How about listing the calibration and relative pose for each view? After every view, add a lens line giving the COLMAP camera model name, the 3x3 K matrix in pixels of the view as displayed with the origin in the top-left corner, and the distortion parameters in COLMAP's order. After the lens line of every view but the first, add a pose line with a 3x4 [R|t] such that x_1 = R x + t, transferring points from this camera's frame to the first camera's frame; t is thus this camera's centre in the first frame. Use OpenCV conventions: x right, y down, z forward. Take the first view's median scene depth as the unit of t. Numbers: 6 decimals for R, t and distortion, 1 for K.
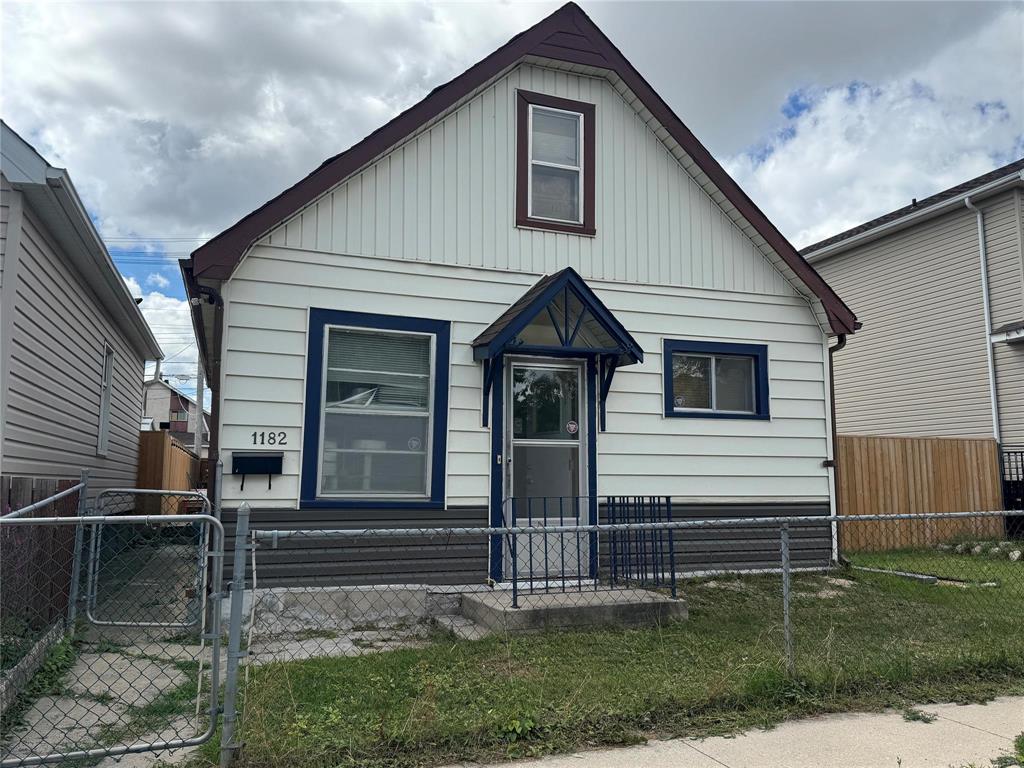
lens RADIAL K [[765.7, 0, 515.3], [0, 765.7, 387.7], [0, 0, 1]] dist [0.098400, -0.003837]
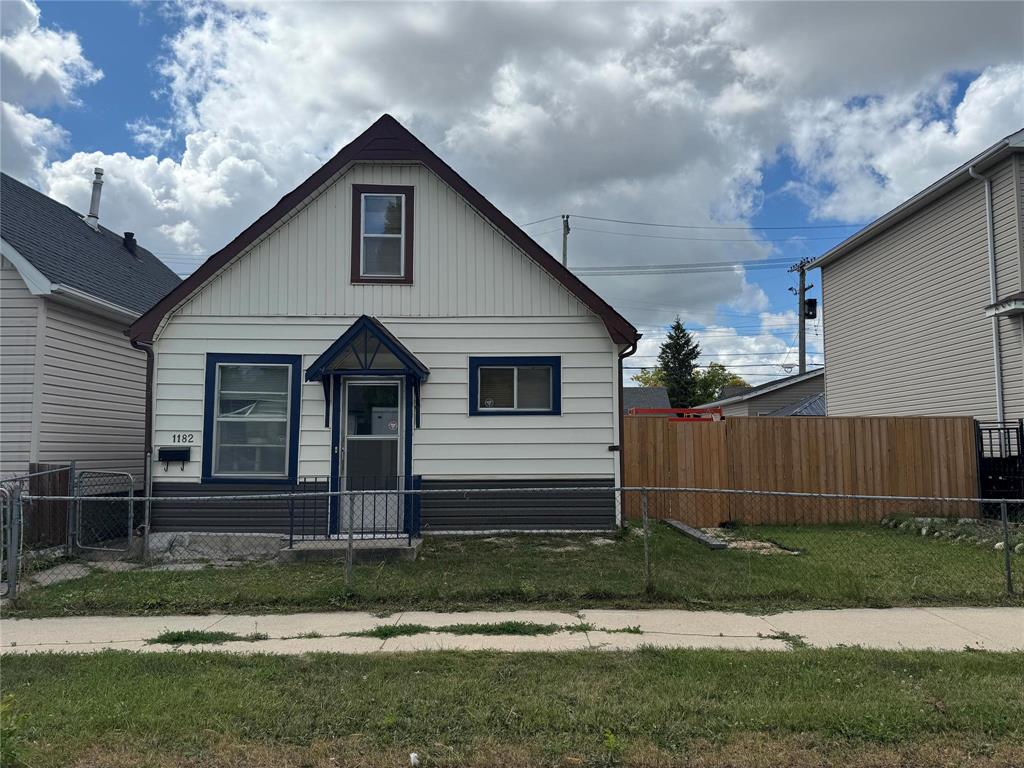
lens RADIAL K [[765.7, 0, 507.2], [0, 765.7, 388.9], [0, 0, 1]] dist [0.098400, -0.003837]
pose [[0.945517, -0.030722, -0.324119, 0.716505], [0.043076, 0.998590, 0.031009, -0.048750], [0.322710, -0.043281, 0.945508, -0.245443]]
